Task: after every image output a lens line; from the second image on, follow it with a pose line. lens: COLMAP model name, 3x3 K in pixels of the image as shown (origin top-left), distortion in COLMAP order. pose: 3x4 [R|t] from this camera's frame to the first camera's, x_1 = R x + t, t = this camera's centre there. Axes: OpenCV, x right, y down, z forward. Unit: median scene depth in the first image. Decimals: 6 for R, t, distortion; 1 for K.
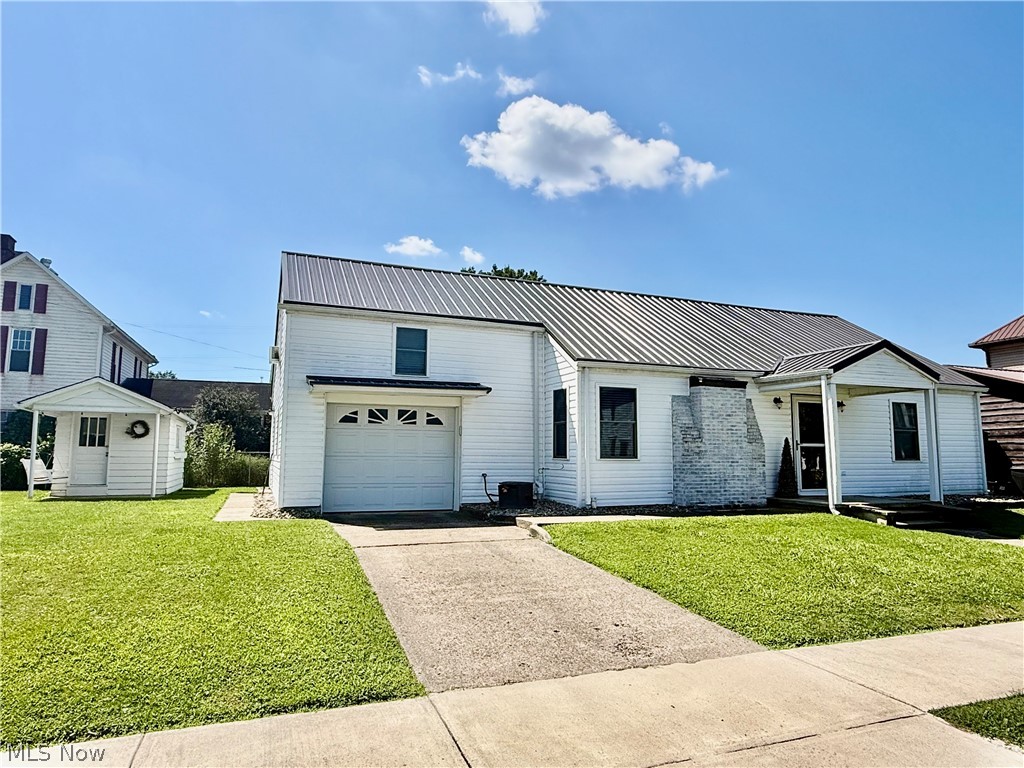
lens RADIAL K [[647.8, 0, 512.0], [0, 647.8, 384.0], [0, 0, 1]] dist [0.004185, -0.000954]
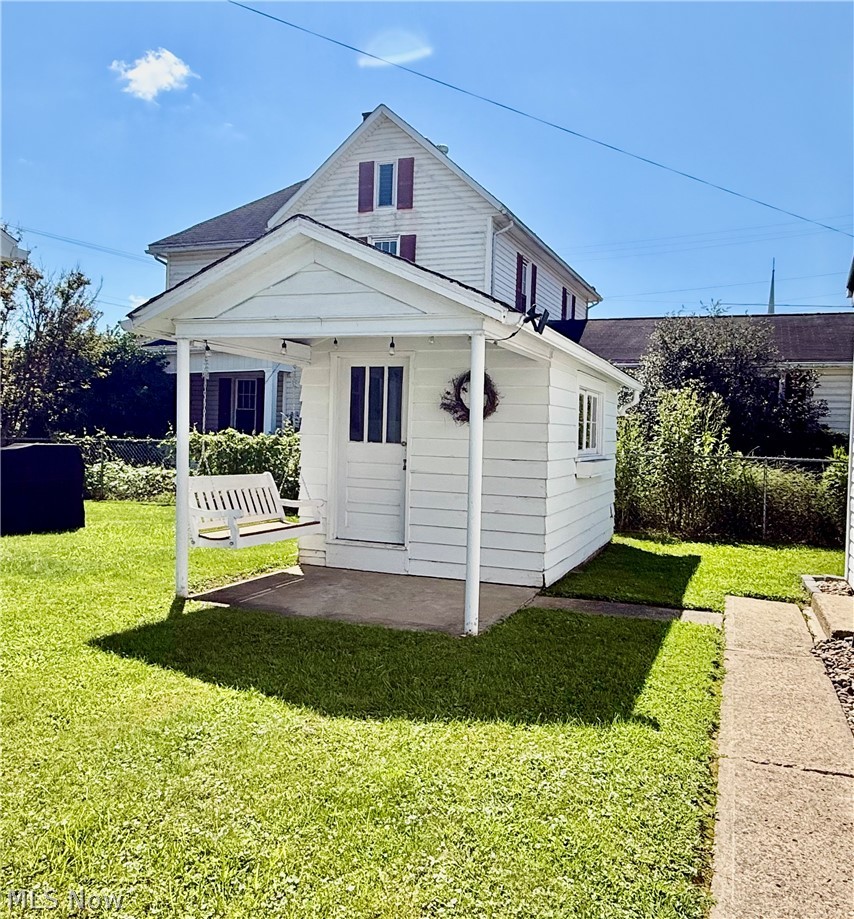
lens RADIAL K [[754.9, 0, 472.6], [0, 754.9, 457.1], [0, 0, 1]] dist [-0.000173, -0.000916]
pose [[0.756624, 0.039558, -0.652652, -0.332237], [0.046849, 0.992323, 0.114457, 0.059986], [0.652170, -0.117177, 0.748962, 0.746149]]
